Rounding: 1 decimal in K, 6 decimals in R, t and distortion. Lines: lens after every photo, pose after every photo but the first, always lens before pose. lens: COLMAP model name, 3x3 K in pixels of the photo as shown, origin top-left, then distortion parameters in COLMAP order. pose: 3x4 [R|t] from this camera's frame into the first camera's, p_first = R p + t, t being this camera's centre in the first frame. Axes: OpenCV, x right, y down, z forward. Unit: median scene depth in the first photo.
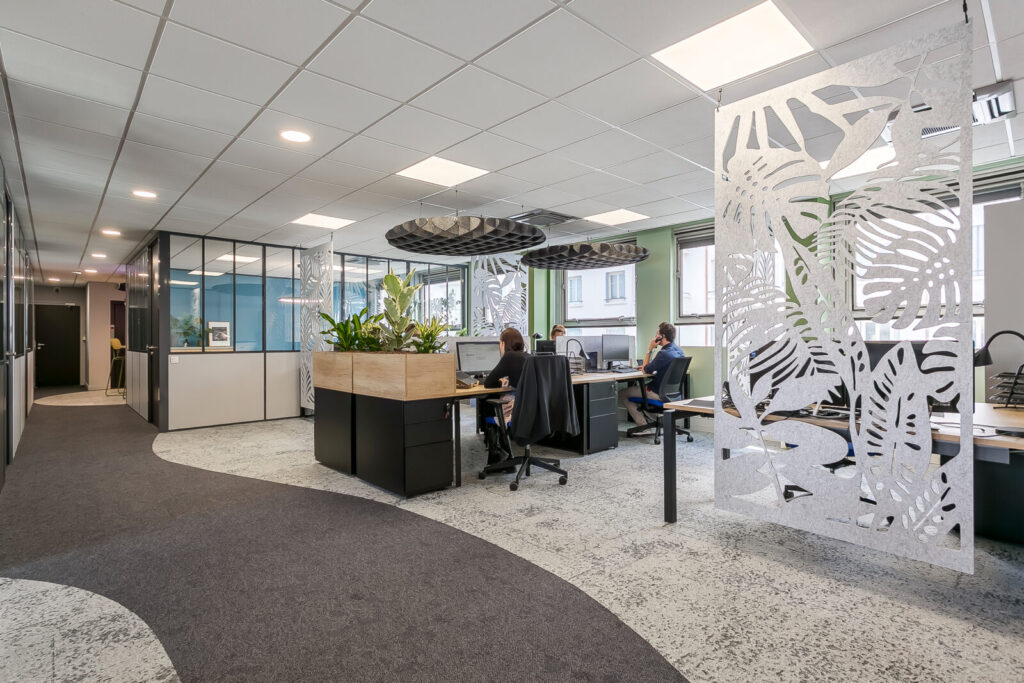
lens RADIAL K [[509.0, 0, 481.2], [0, 509.0, 340.4], [0, 0, 1]] dist [-0.029774, -0.000060]
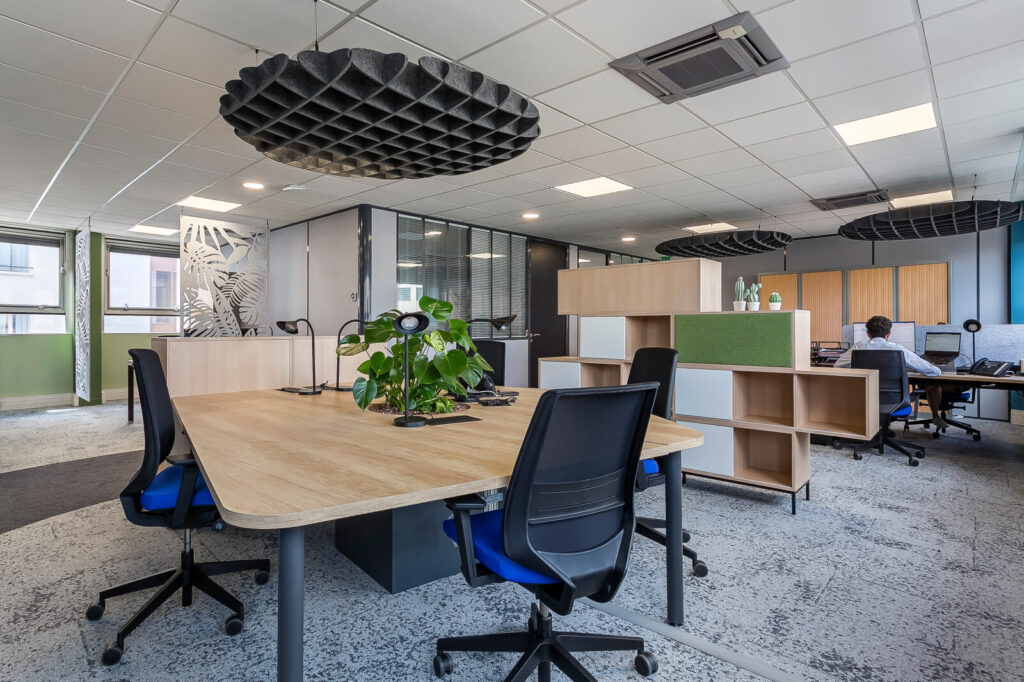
lens RADIAL K [[545.0, 0, 512.0], [0, 545.0, 341.0], [0, 0, 1]] dist [-0.082653, -0.000013]
pose [[-0.121955, -0.014449, 0.992430, -2.010276], [-0.006751, 0.999883, 0.013727, 0.013465], [-0.992513, -0.005026, -0.122039, -0.091908]]
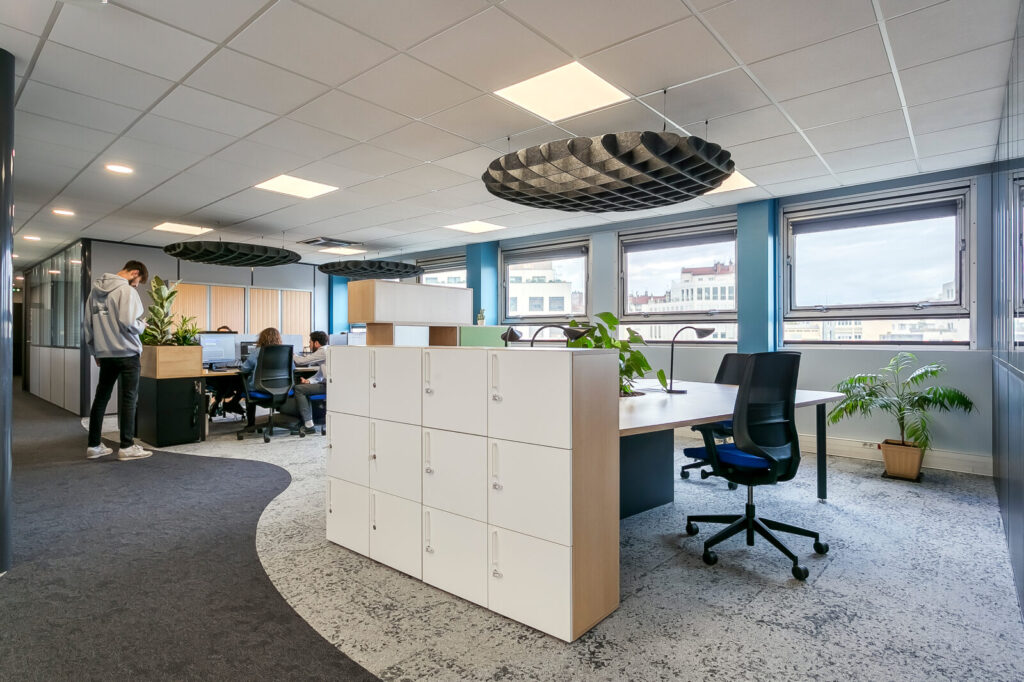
lens RADIAL K [[550.0, 0, 512.0], [0, 550.0, 341.0], [0, 0, 1]] dist [-0.068912, 0.000257]
pose [[-0.988357, 0.002972, -0.152121, -0.464855], [0.002187, 0.999983, 0.005328, 0.007441], [0.152135, 0.004933, -0.988347, 1.369634]]
